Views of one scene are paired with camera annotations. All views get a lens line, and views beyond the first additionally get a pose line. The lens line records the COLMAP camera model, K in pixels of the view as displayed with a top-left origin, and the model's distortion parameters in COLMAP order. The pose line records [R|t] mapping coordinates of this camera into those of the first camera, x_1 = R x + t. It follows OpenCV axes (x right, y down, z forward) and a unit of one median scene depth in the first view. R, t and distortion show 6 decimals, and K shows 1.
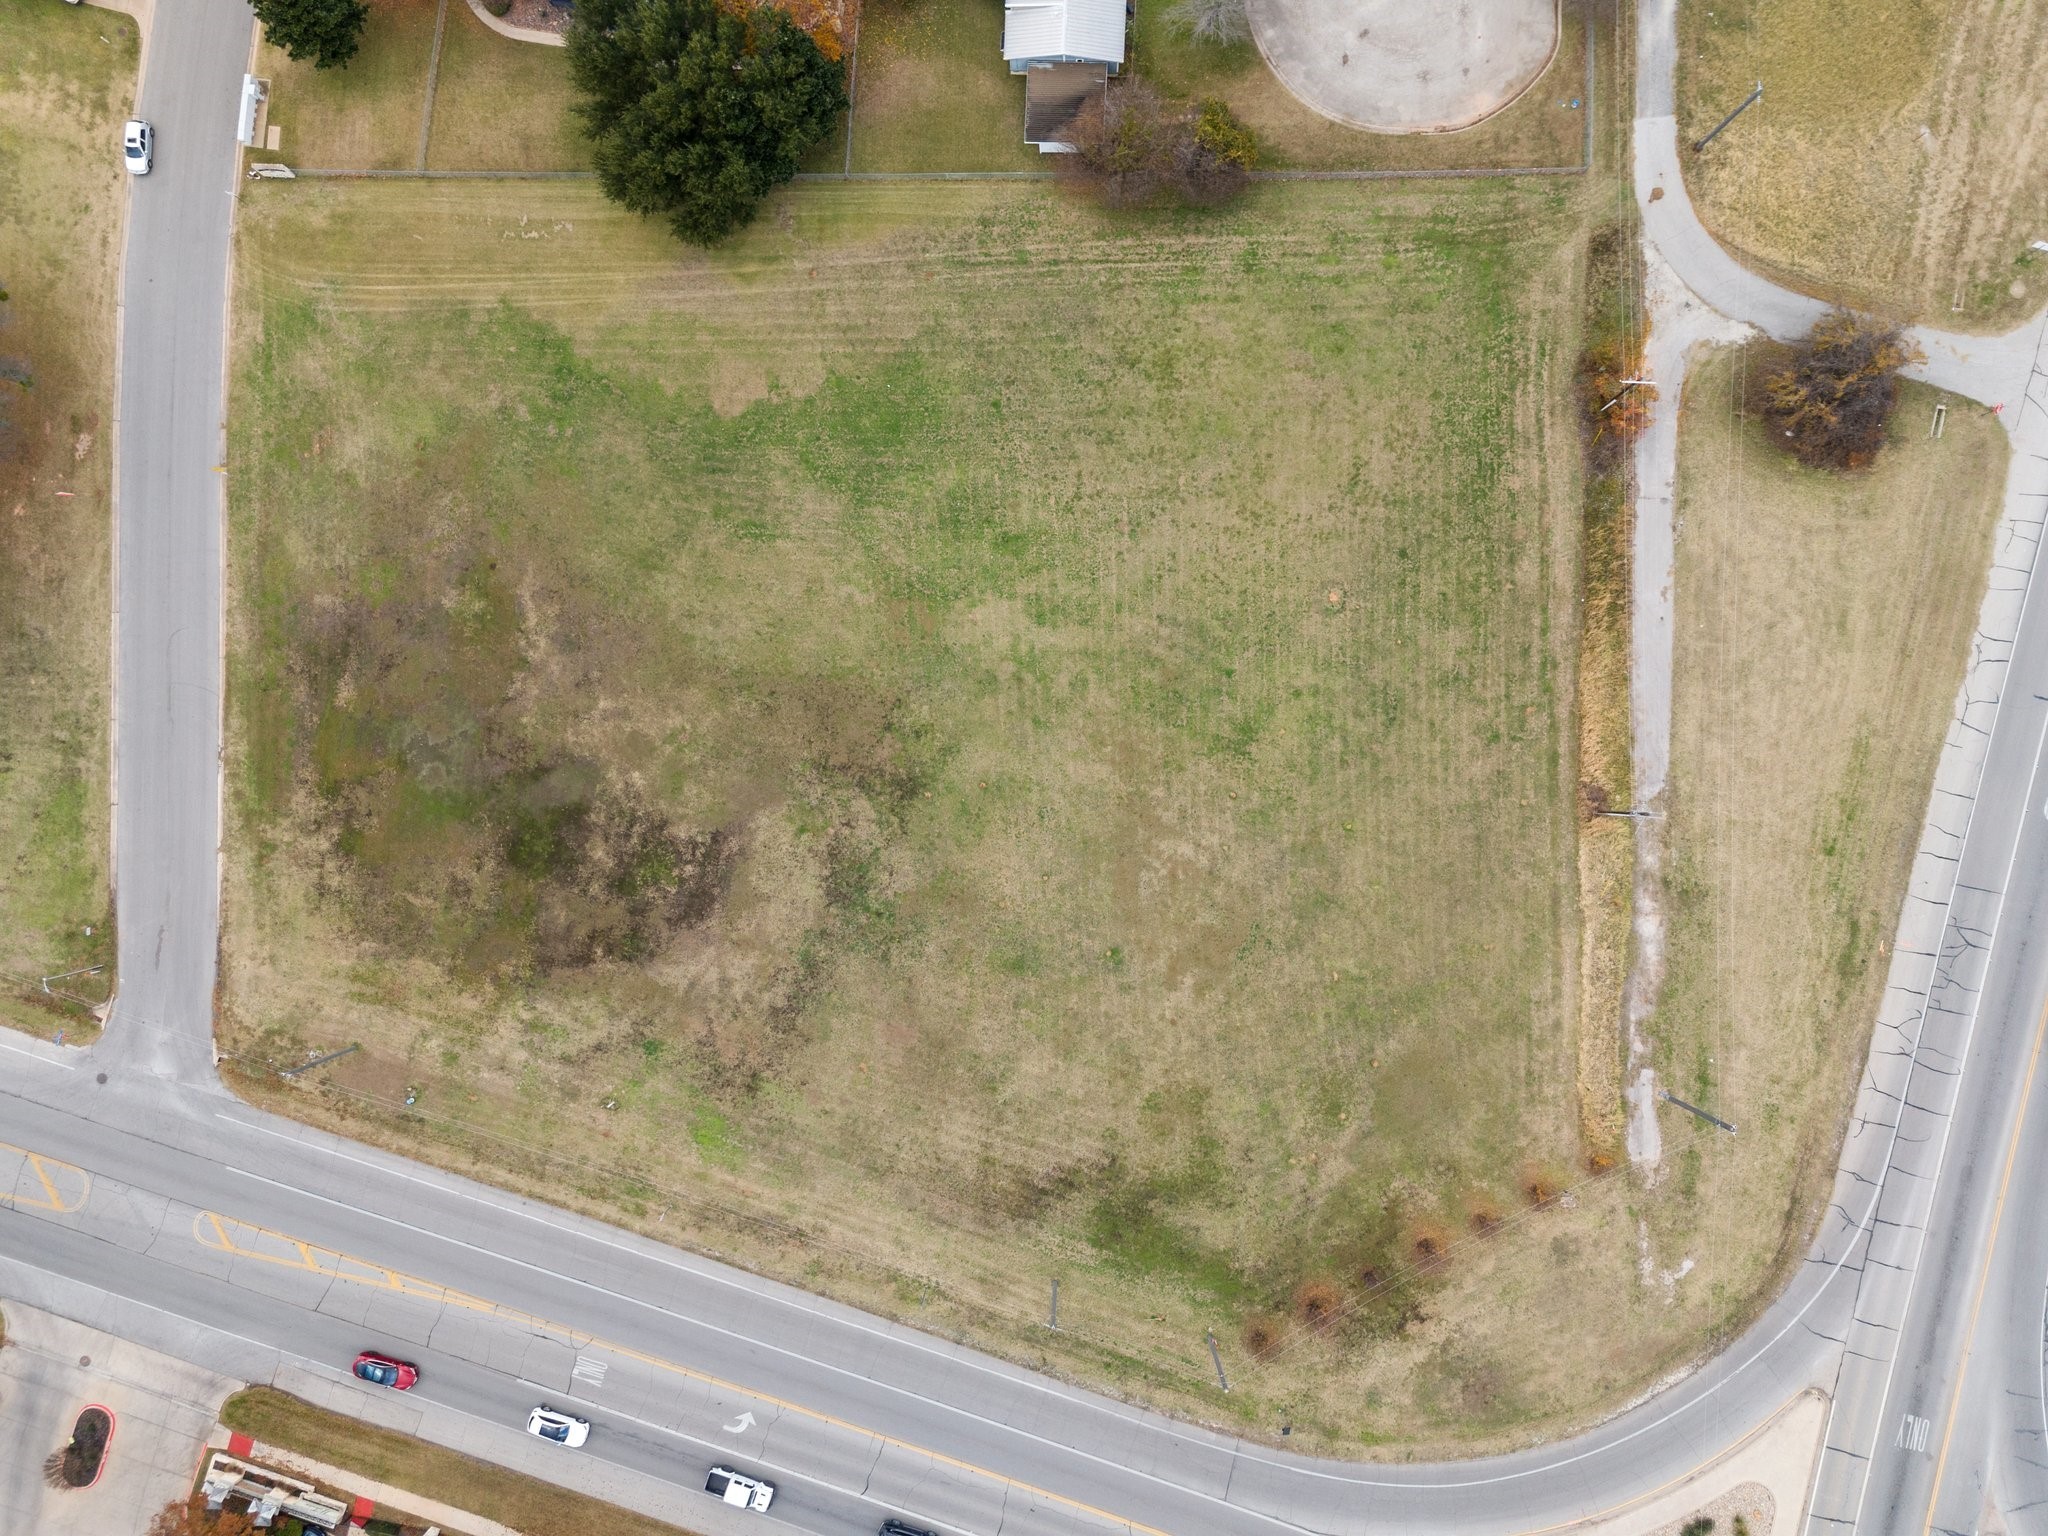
lens RADIAL K [[1536.2, 0, 1029.8], [0, 1536.2, 766.5], [0, 0, 1]] dist [0.074190, -0.058772]
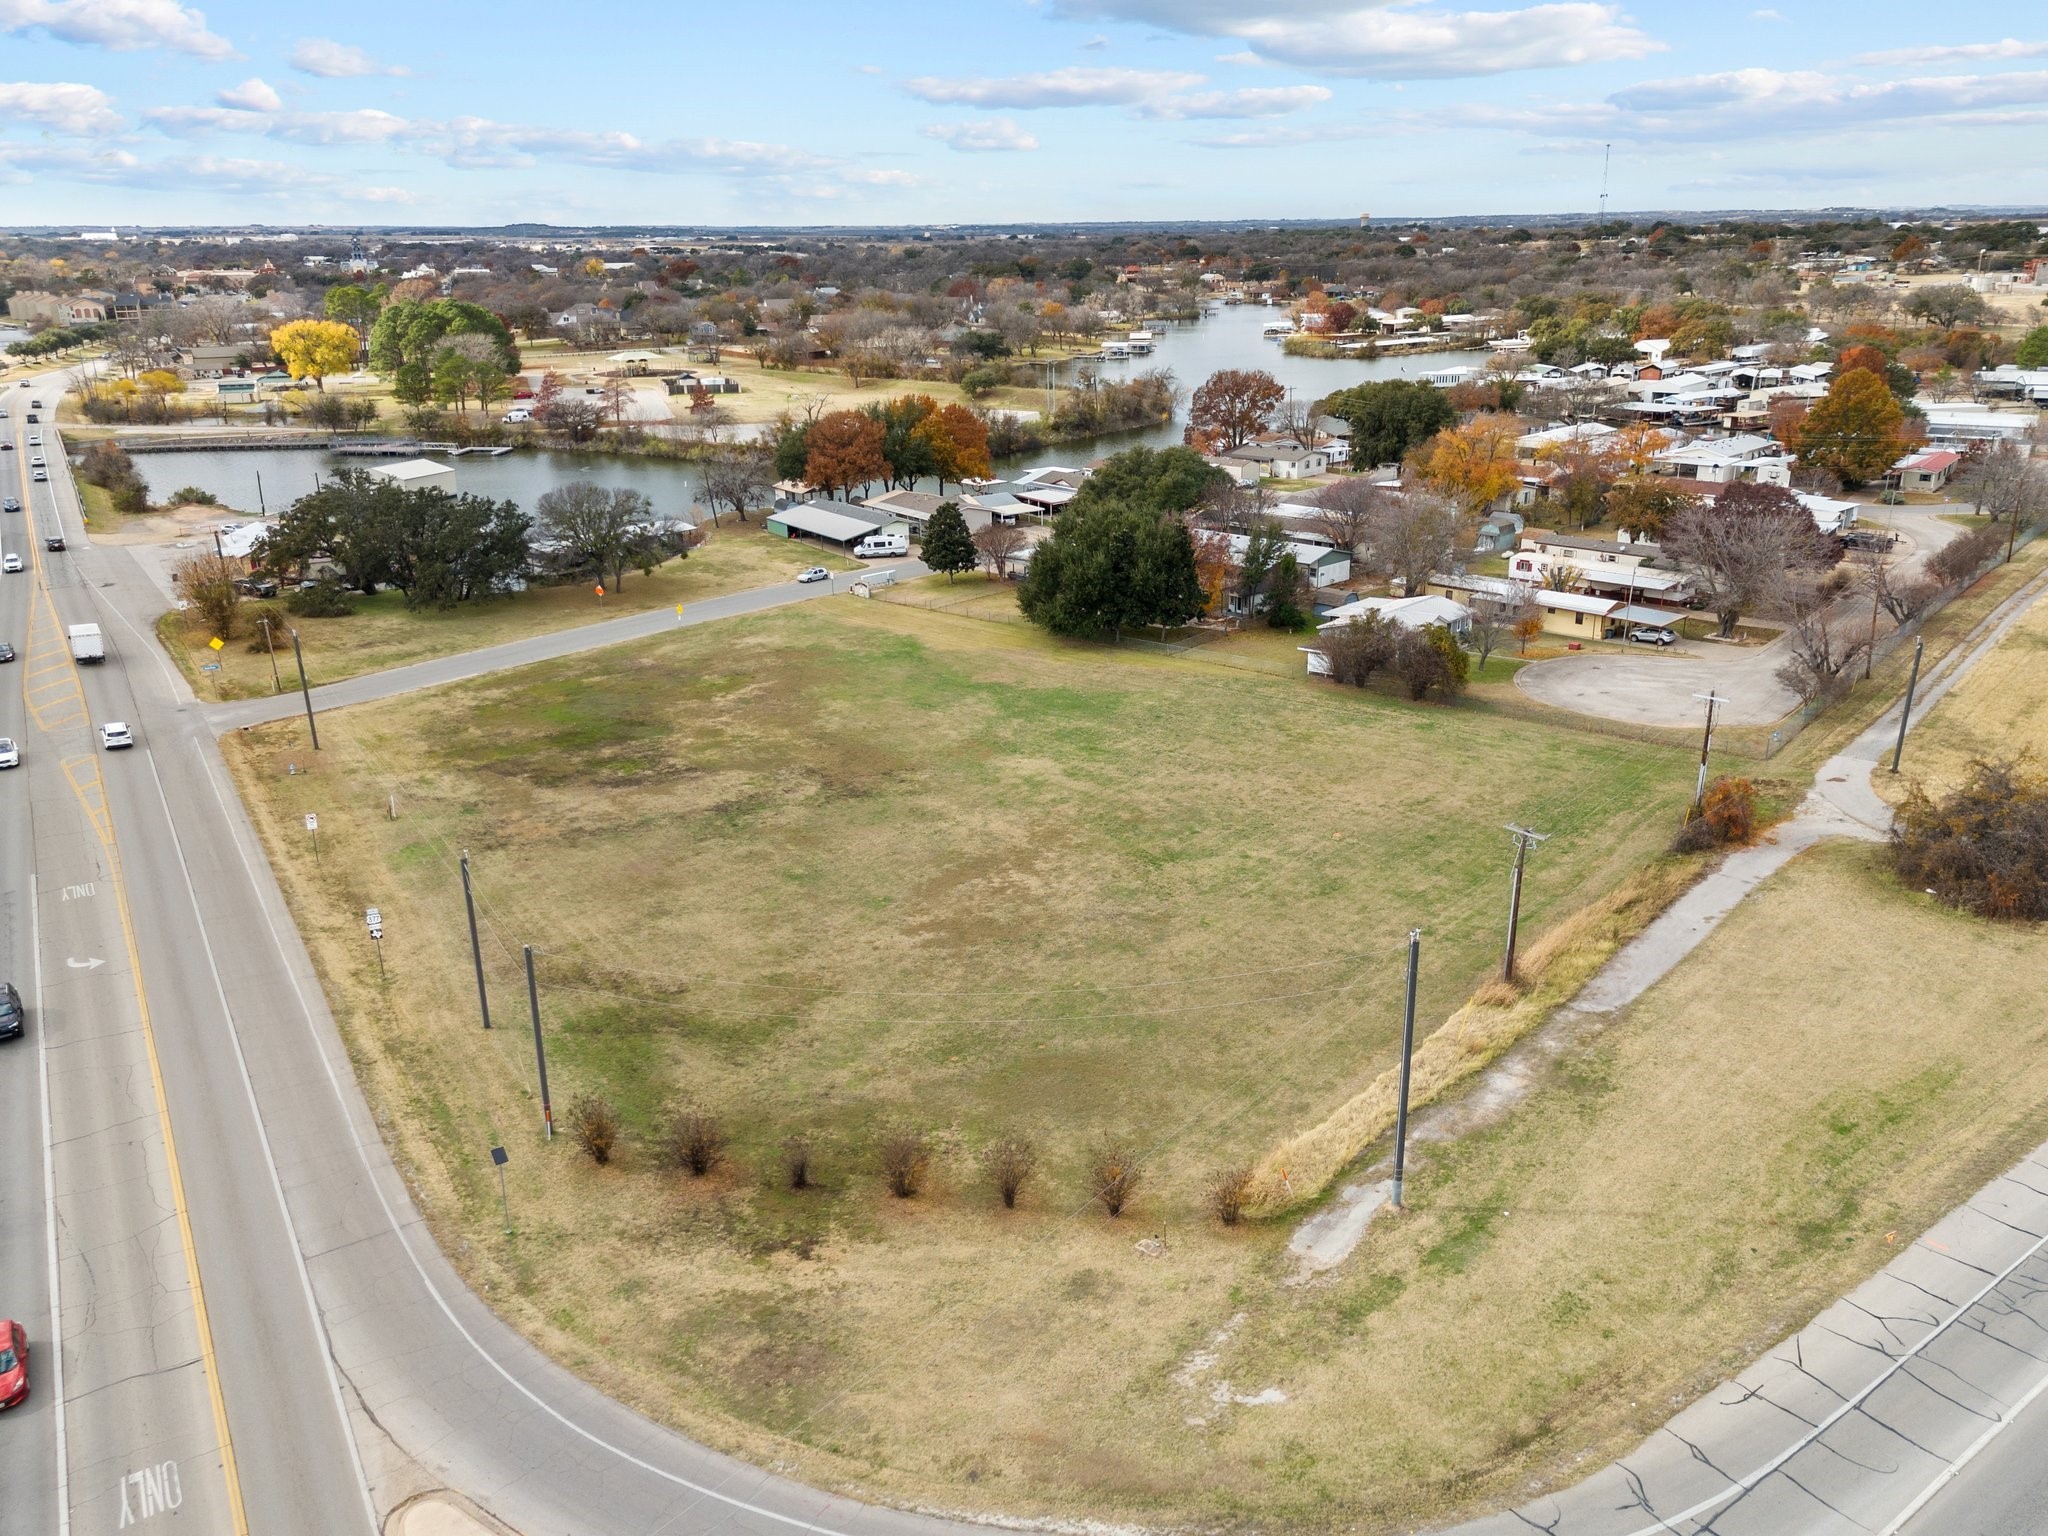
lens RADIAL K [[1536.2, 0, 1027.1], [0, 1536.2, 782.8], [0, 0, 1]] dist [0.074190, -0.058772]
pose [[0.762250, 0.239941, -0.601168, 0.587918], [-0.647267, 0.276033, -0.710529, 0.634551], [-0.004543, 0.930717, 0.365712, 0.635917]]
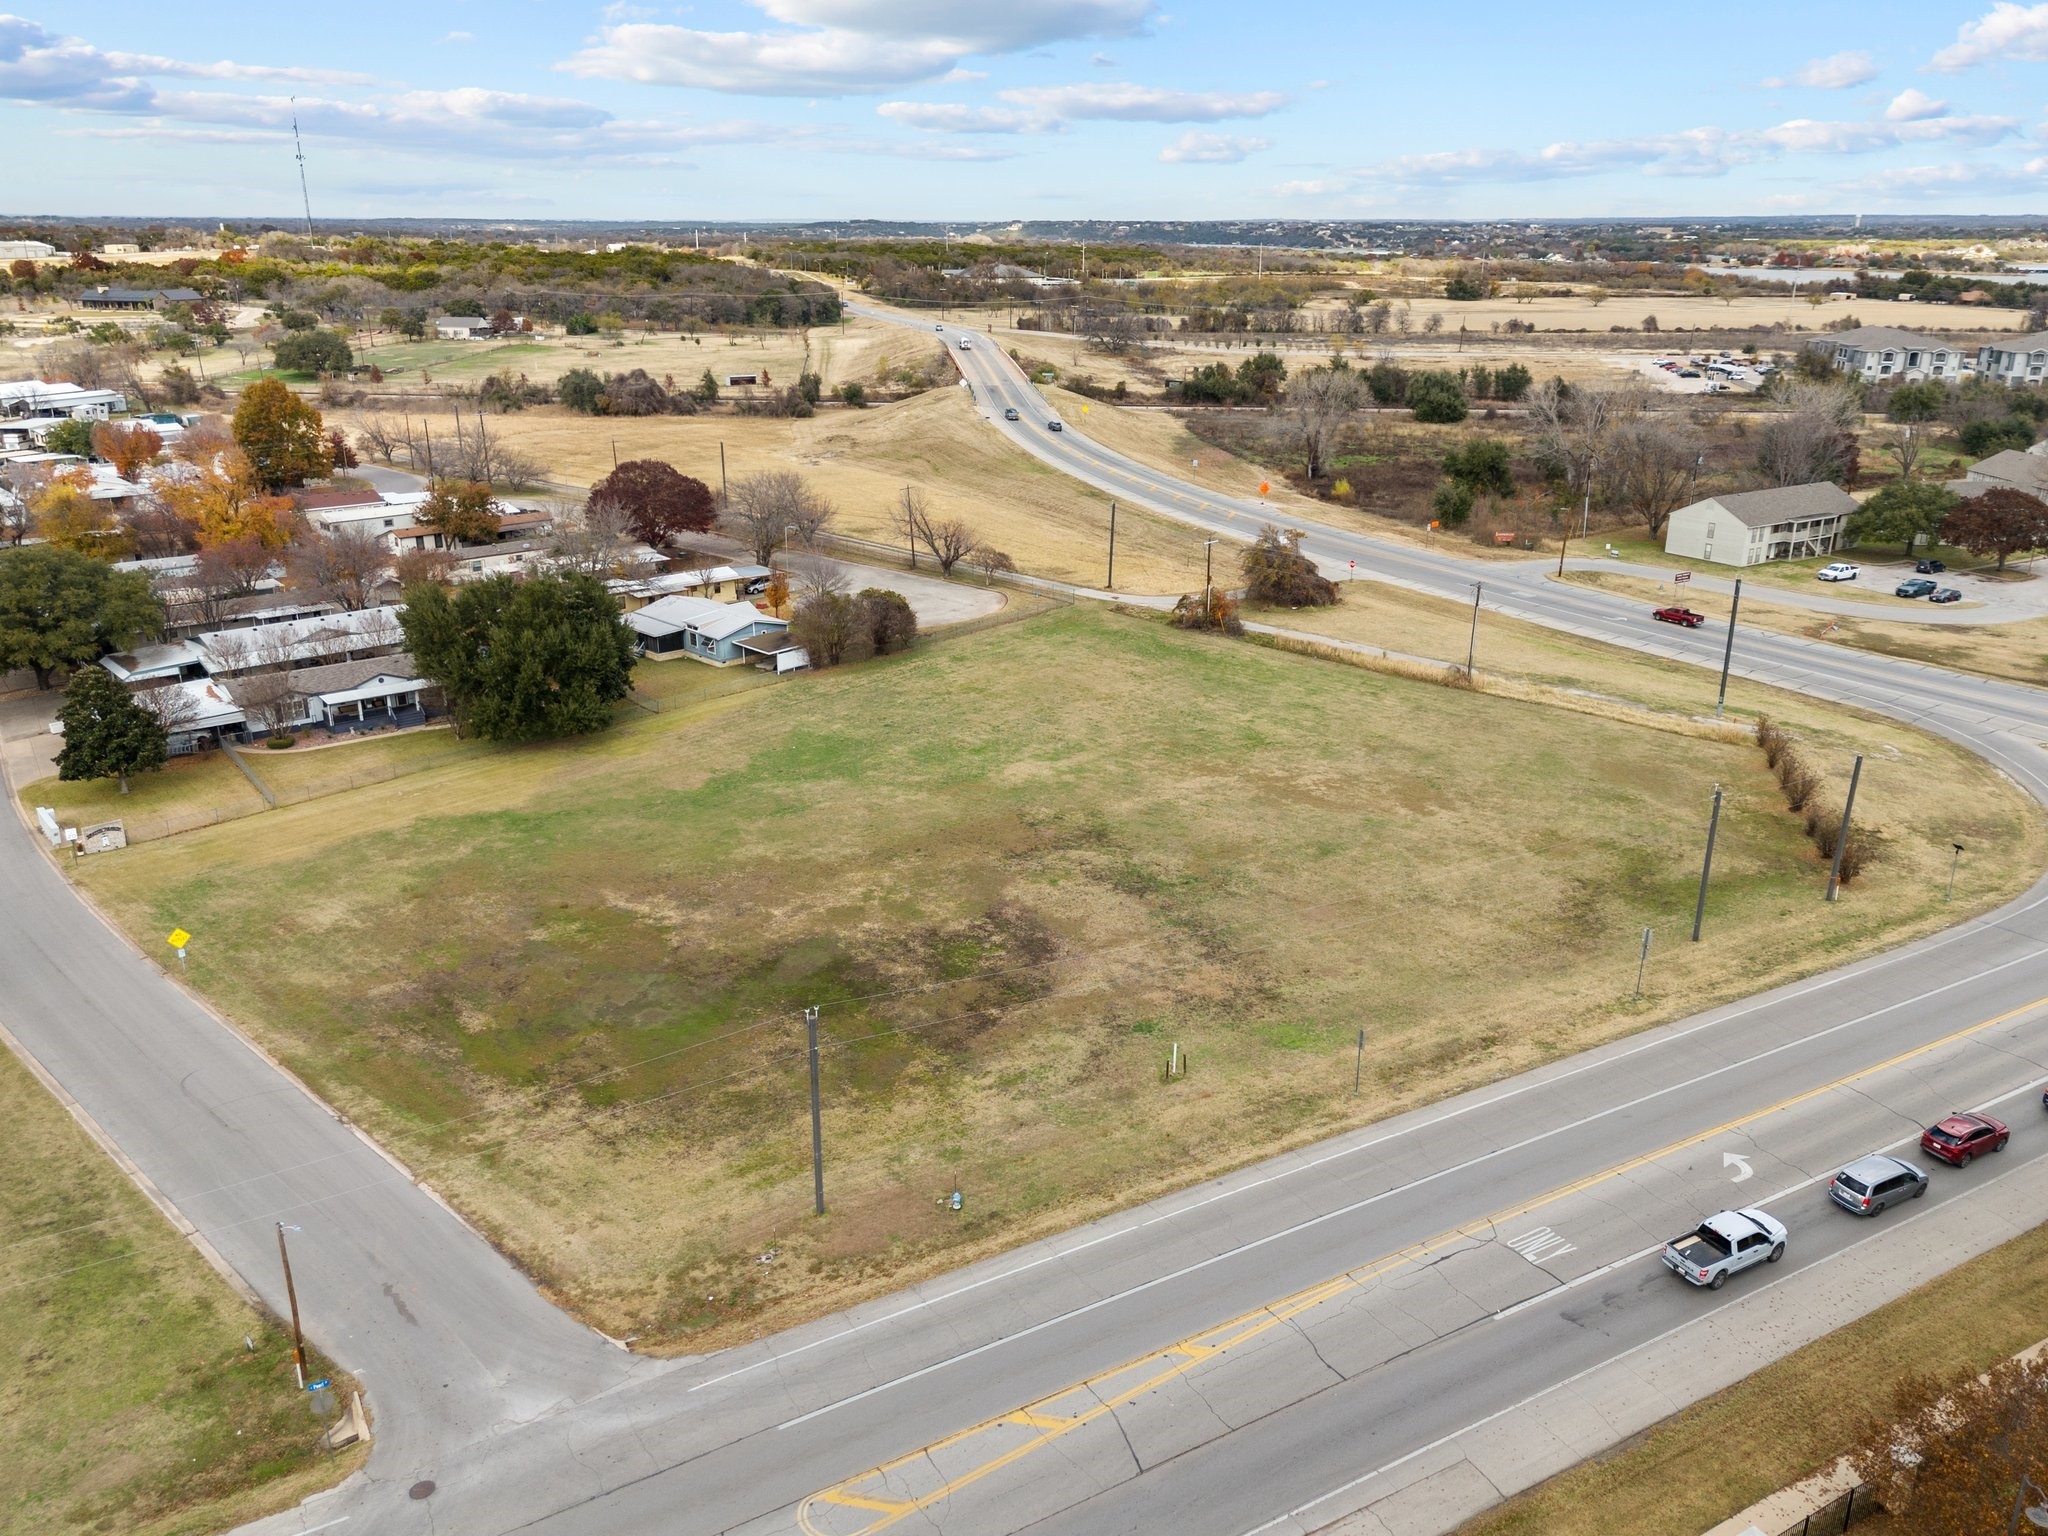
lens RADIAL K [[1536.2, 0, 1015.0], [0, 1536.2, 762.8], [0, 0, 1]] dist [0.074190, -0.058772]
pose [[0.679558, -0.202752, 0.705048, -0.756596], [0.732670, 0.236492, -0.638174, 0.559199], [-0.037347, 0.950244, 0.309260, 0.673561]]
